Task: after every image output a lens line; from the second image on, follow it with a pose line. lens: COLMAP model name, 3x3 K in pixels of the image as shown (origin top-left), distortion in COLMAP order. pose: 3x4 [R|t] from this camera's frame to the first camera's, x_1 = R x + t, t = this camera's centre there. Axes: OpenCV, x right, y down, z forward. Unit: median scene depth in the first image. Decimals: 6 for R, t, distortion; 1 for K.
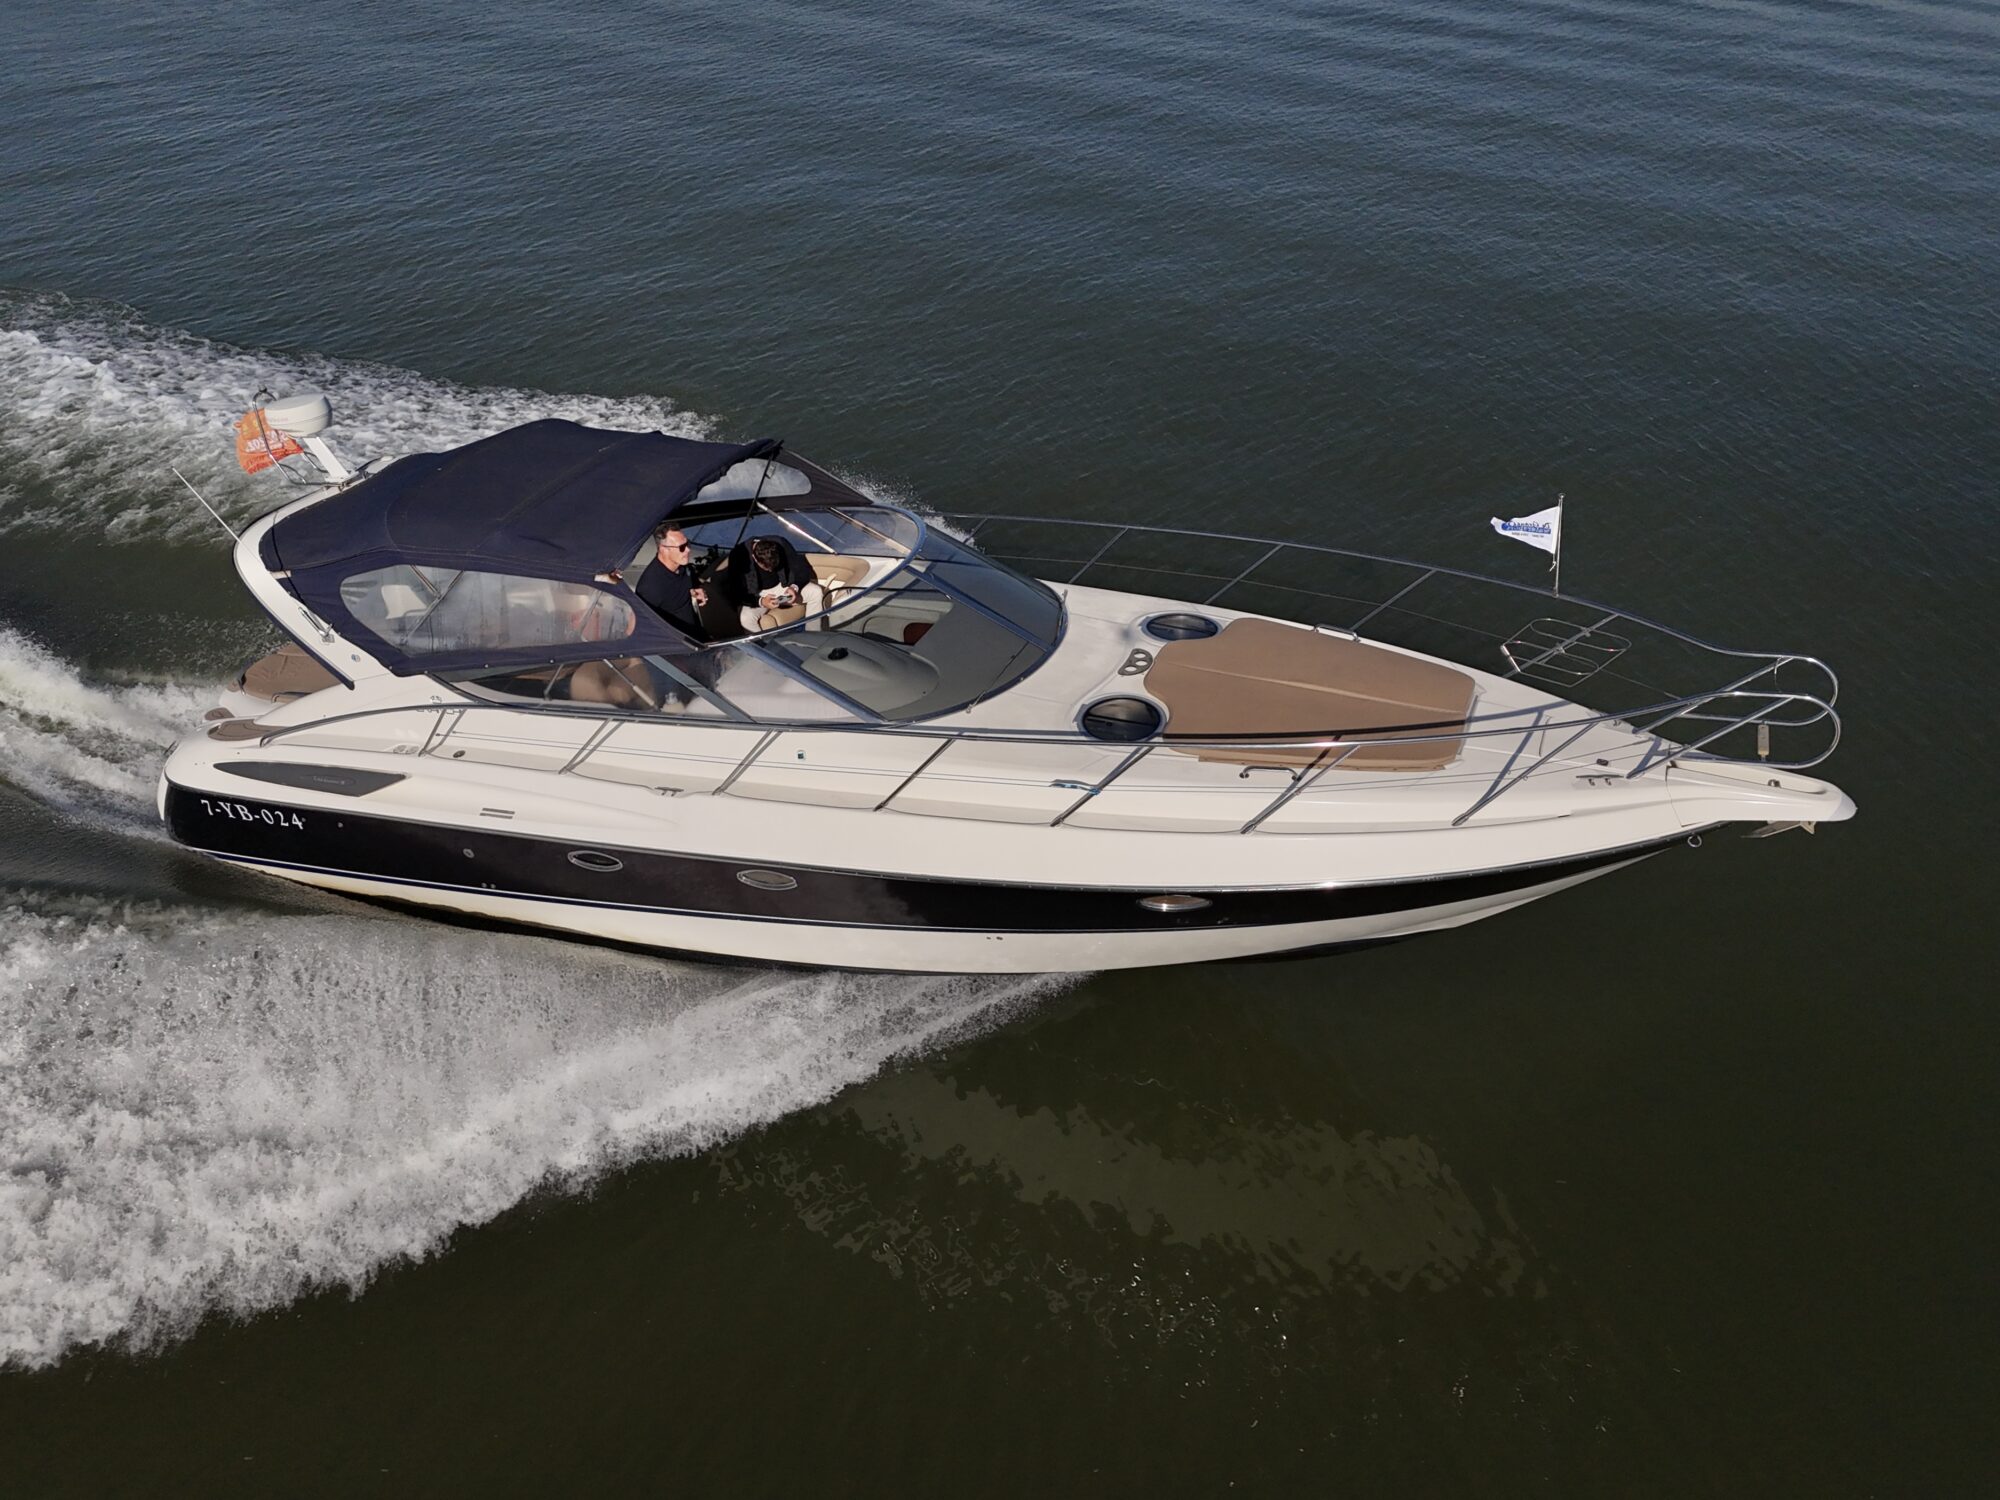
lens RADIAL K [[1534.1, 0, 1000.0], [0, 1534.1, 750.0], [0, 0, 1]] dist [0.063818, -0.002581]
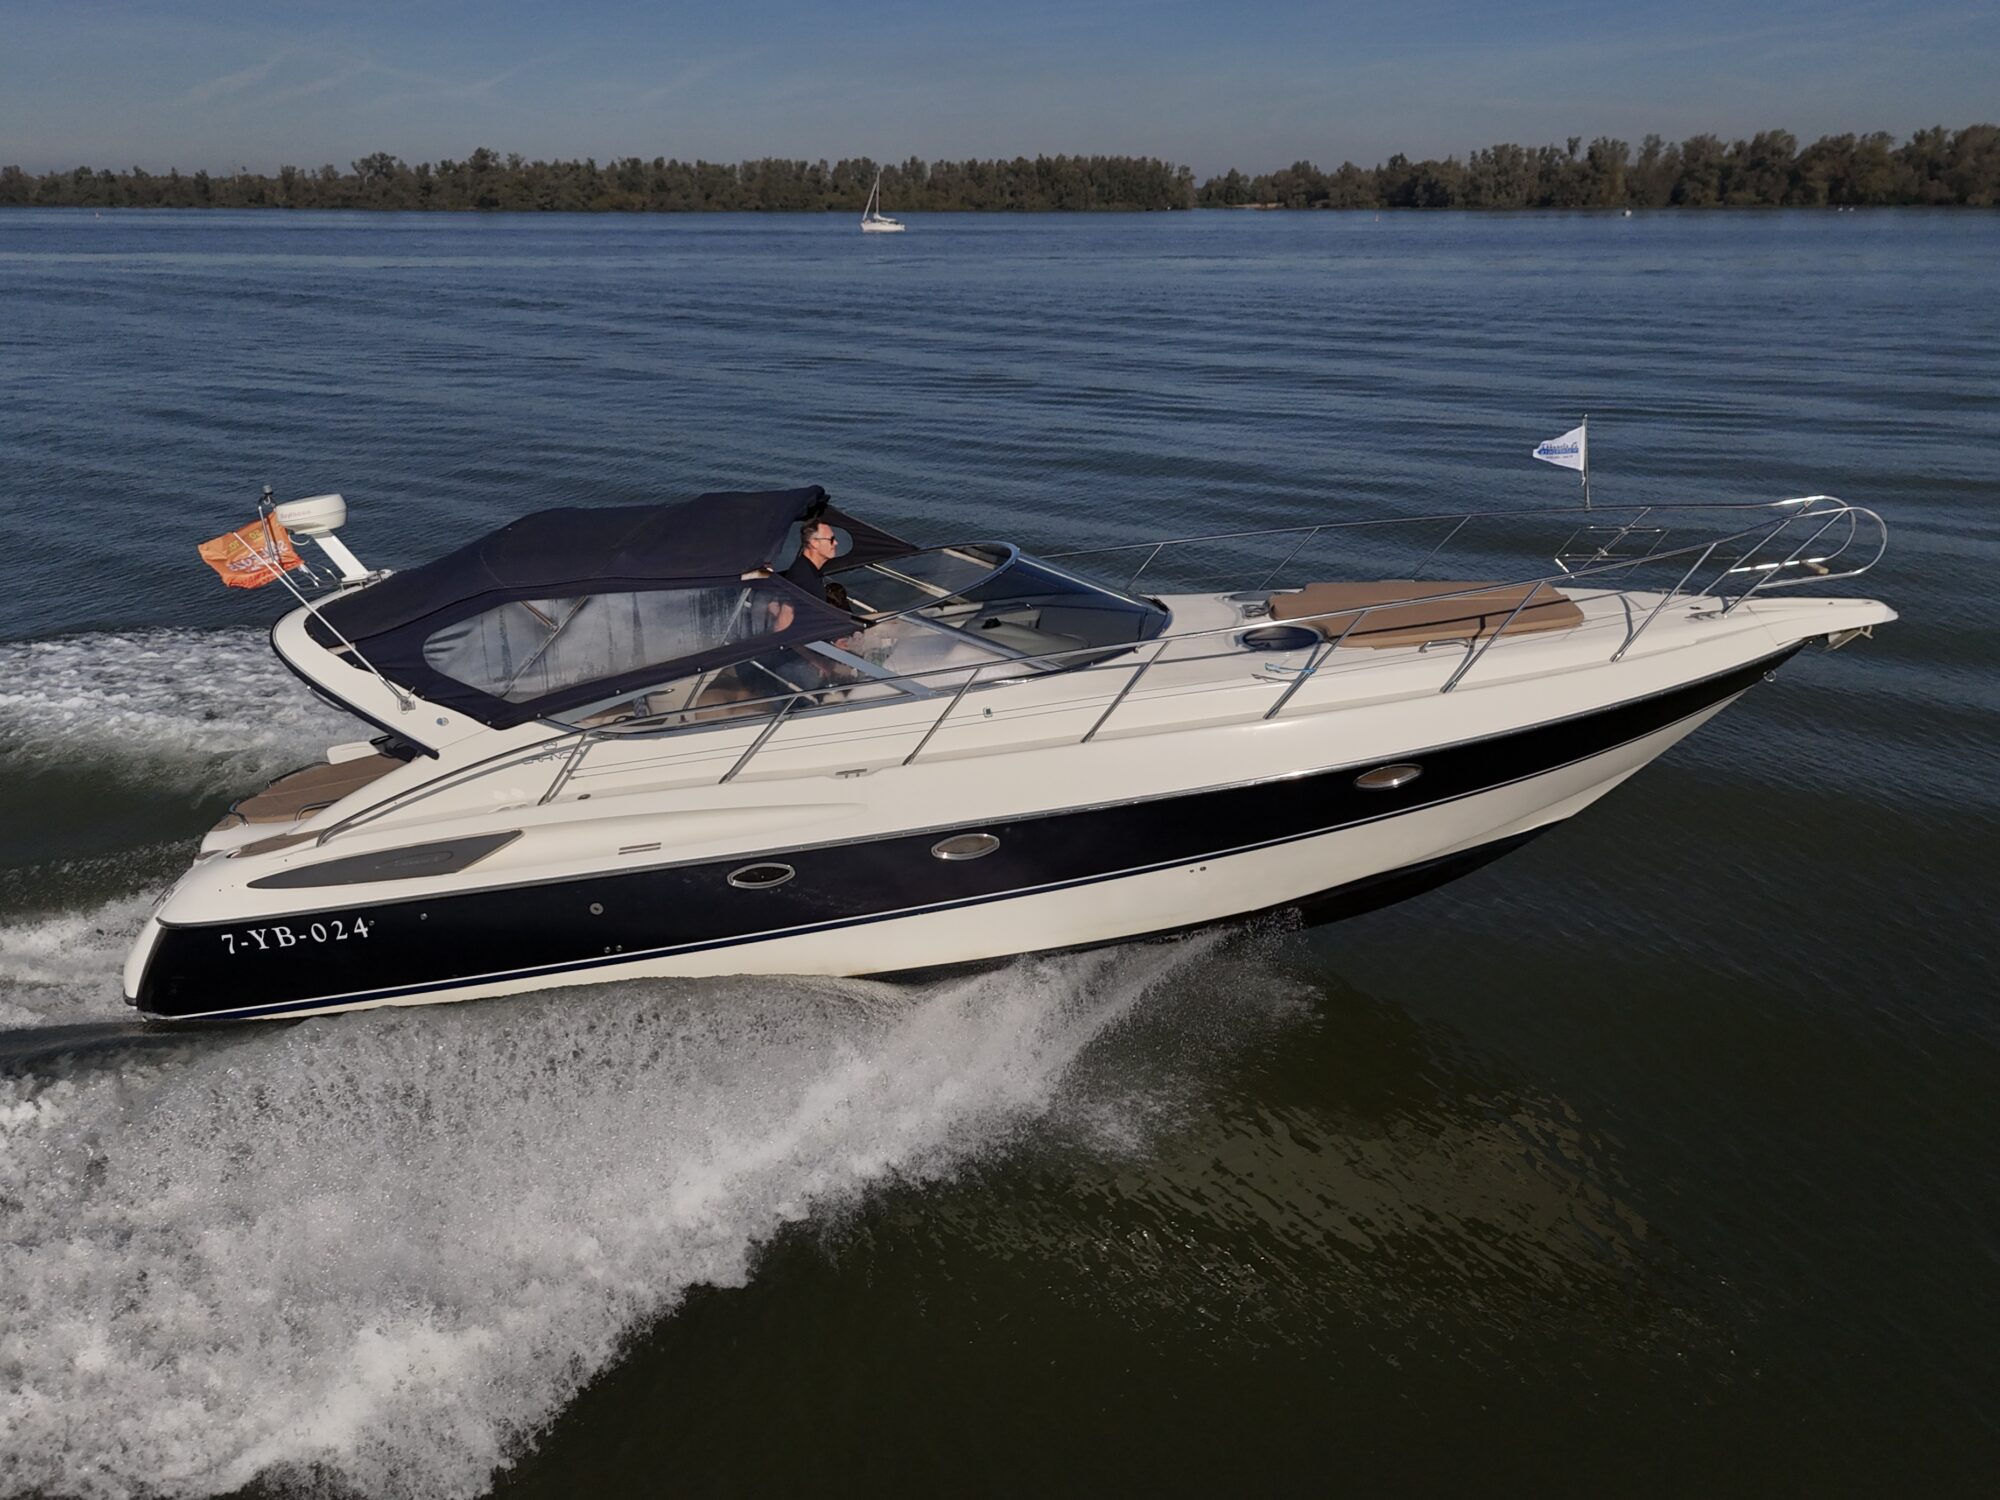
lens RADIAL K [[1534.1, 0, 1000.0], [0, 1534.1, 750.0], [0, 0, 1]] dist [0.063818, -0.002581]
pose [[0.953133, -0.115797, 0.279514, -0.376088], [0.180675, 0.958886, -0.218847, 0.229948], [-0.242680, 0.259091, 0.934868, 0.063275]]
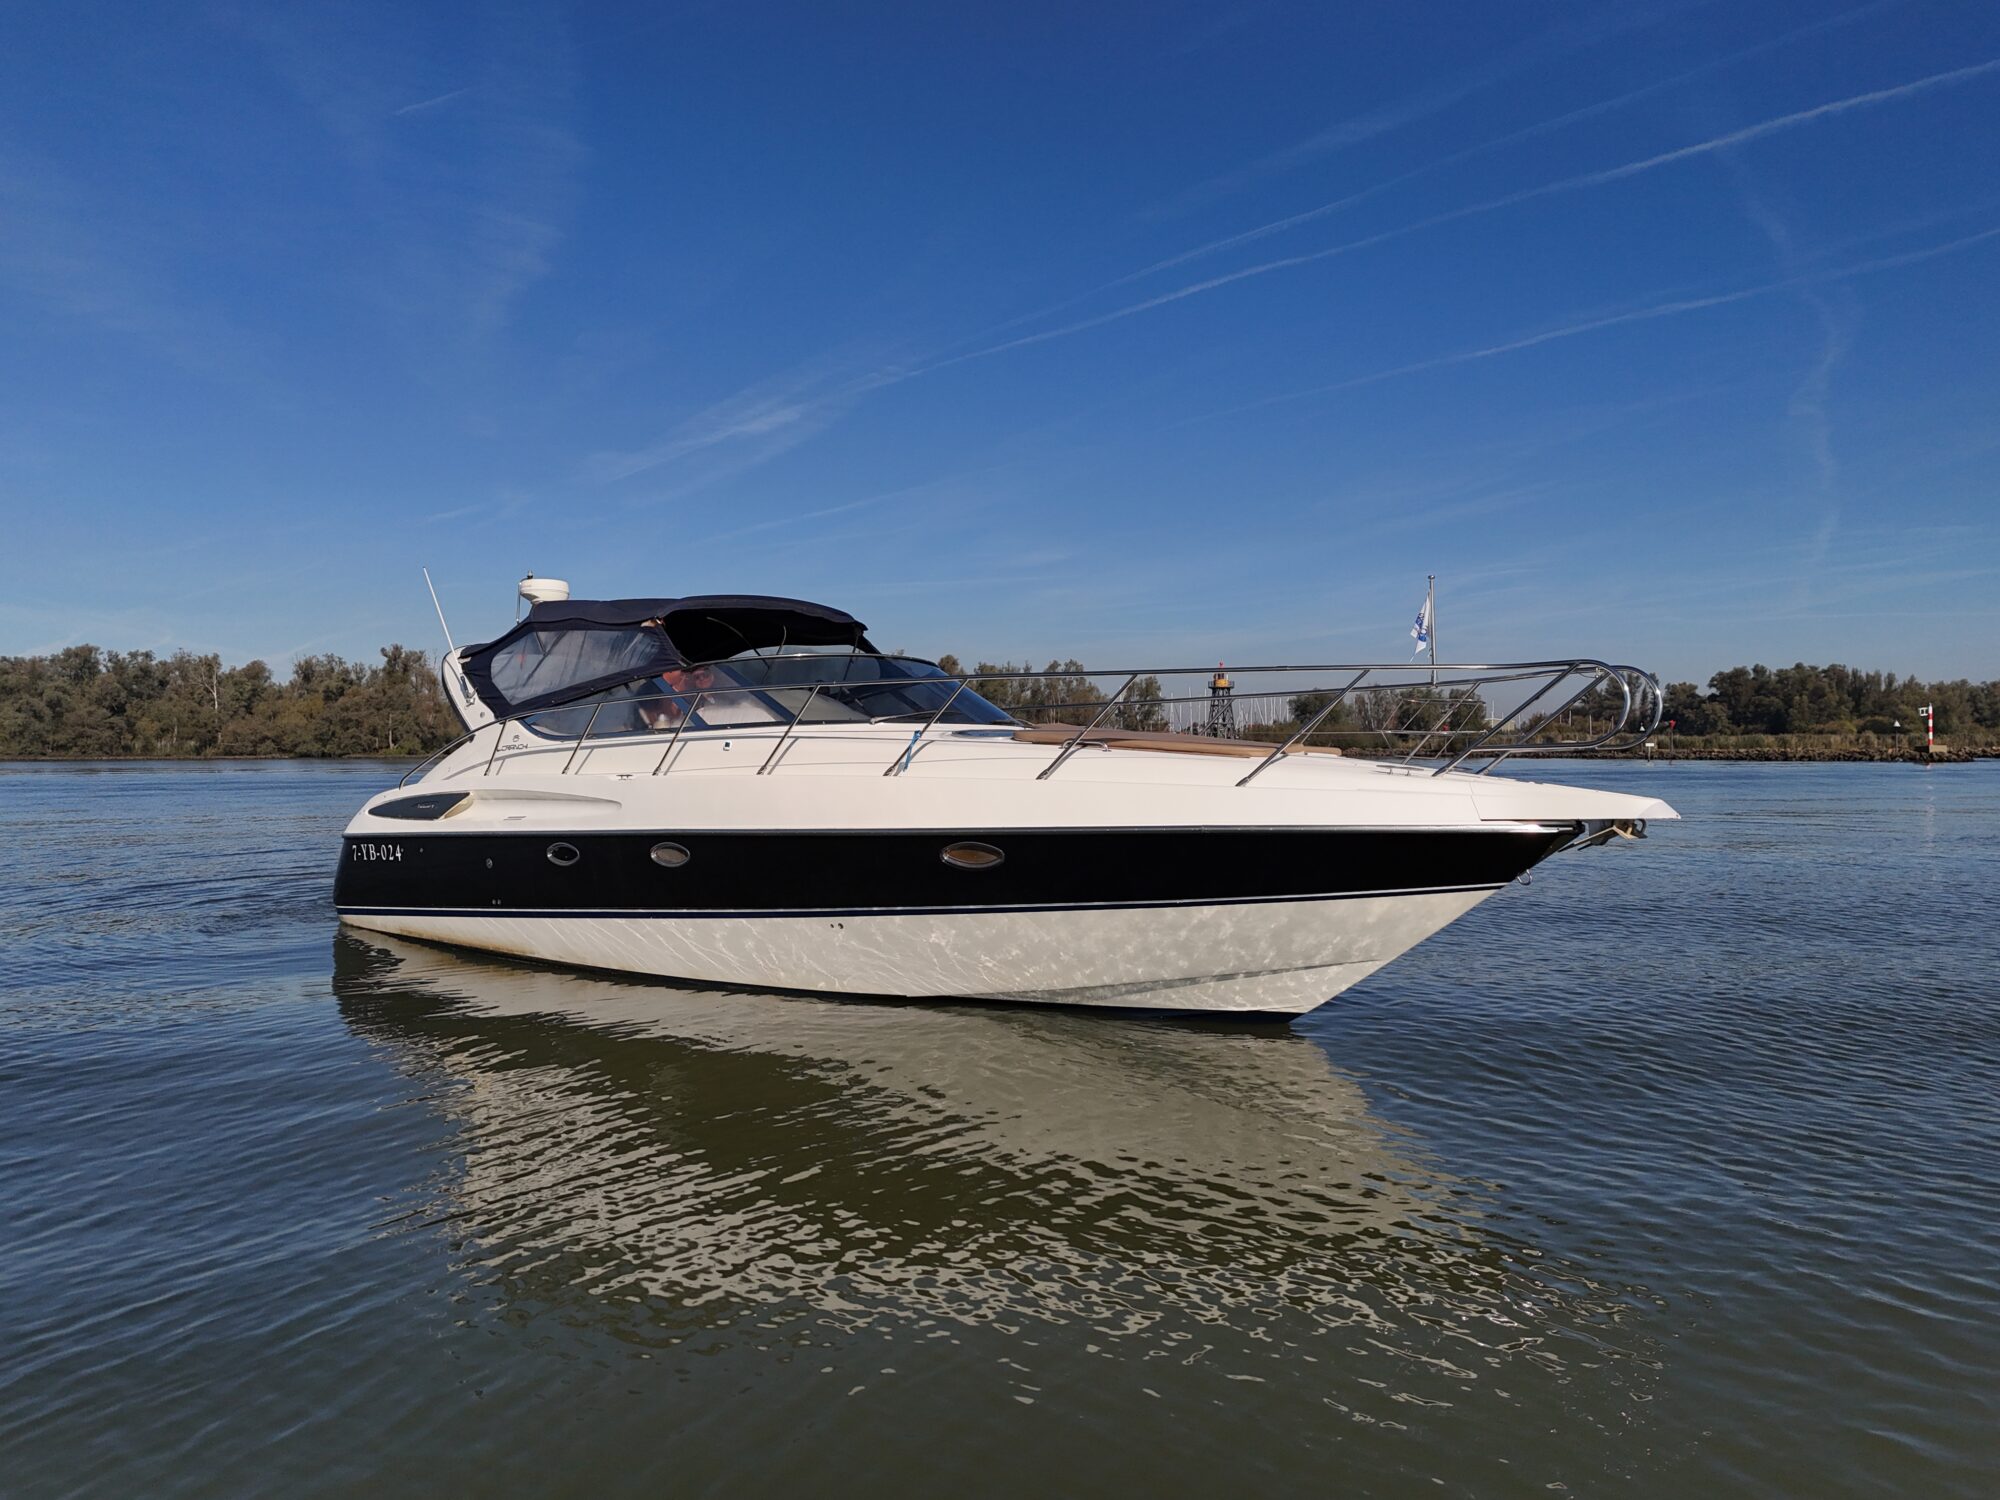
lens RADIAL K [[1534.1, 0, 1000.0], [0, 1534.1, 750.0], [0, 0, 1]] dist [0.063818, -0.002581]
pose [[0.931959, 0.103923, -0.347350, 0.426109], [-0.262115, 0.855032, -0.447455, 0.431543], [0.250495, 0.508055, 0.824095, 0.101634]]
